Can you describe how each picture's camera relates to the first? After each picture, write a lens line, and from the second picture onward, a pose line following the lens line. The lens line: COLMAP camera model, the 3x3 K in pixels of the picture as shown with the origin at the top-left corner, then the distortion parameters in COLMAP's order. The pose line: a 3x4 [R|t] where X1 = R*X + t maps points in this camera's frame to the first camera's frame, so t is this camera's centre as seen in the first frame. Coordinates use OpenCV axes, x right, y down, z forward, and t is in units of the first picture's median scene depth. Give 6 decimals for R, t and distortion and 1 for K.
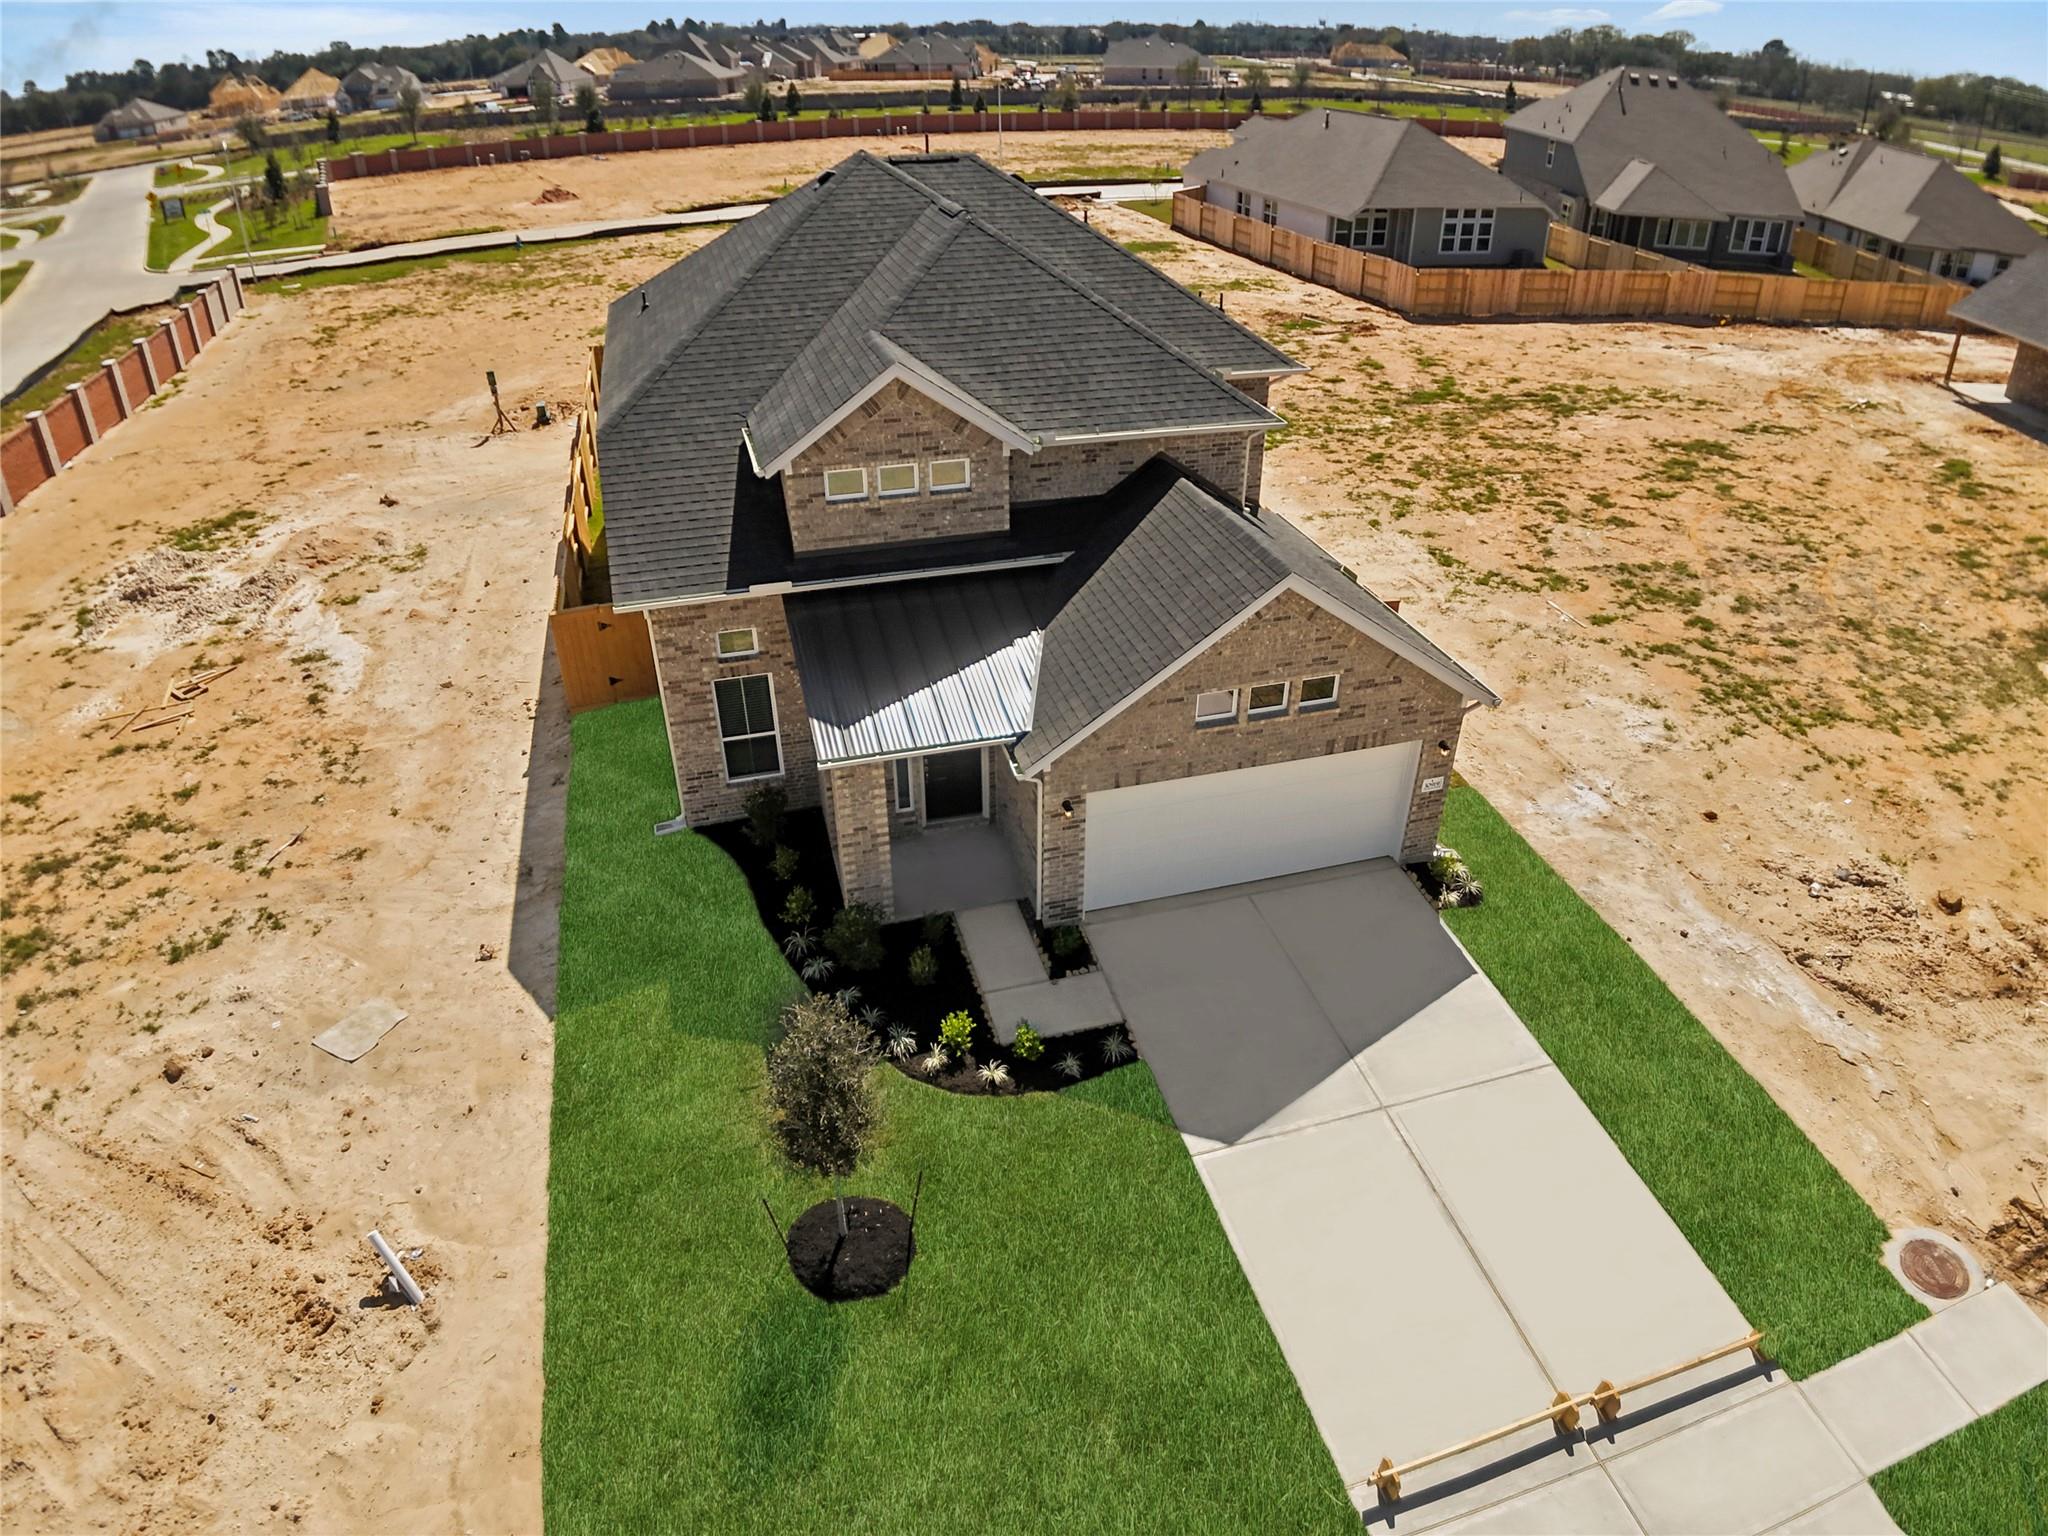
lens RADIAL K [[1252.2, 0, 1023.2], [0, 1252.2, 772.6], [0, 0, 1]] dist [-0.115927, -0.002164]
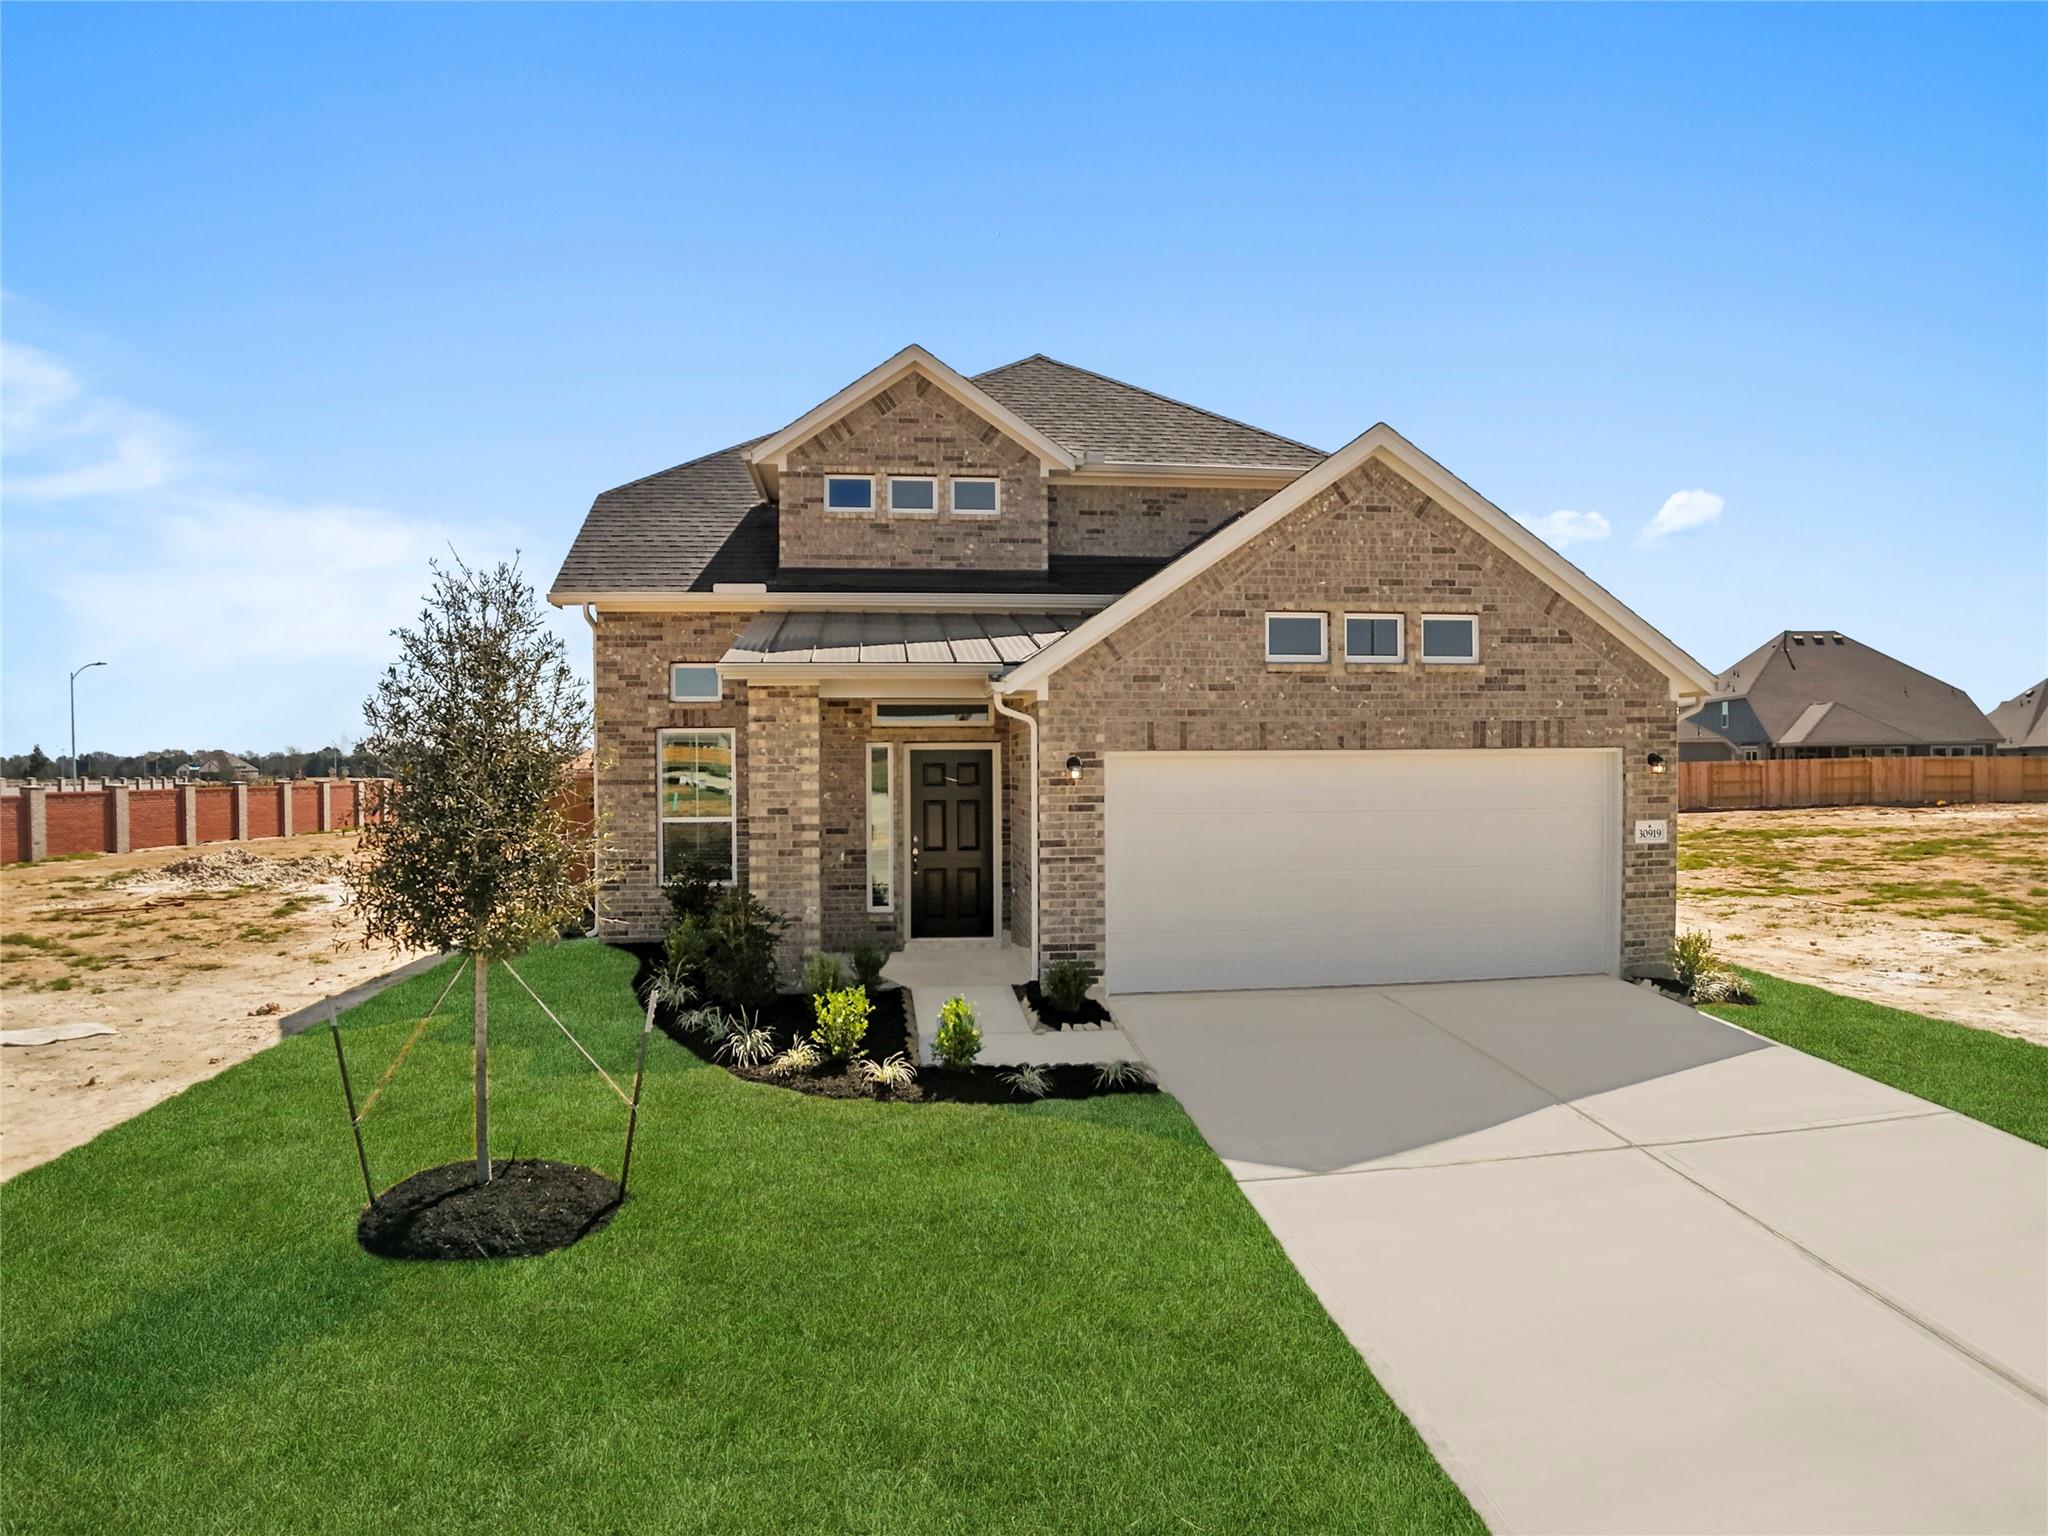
lens RADIAL K [[1252.2, 0, 1025.2], [0, 1252.2, 762.9], [0, 0, 1]] dist [-0.115927, -0.002164]
pose [[0.987573, -0.000417, -0.157158, 0.108537], [-0.082764, 0.848714, -0.522336, 0.358325], [0.133600, 0.528852, 0.838133, 0.414114]]
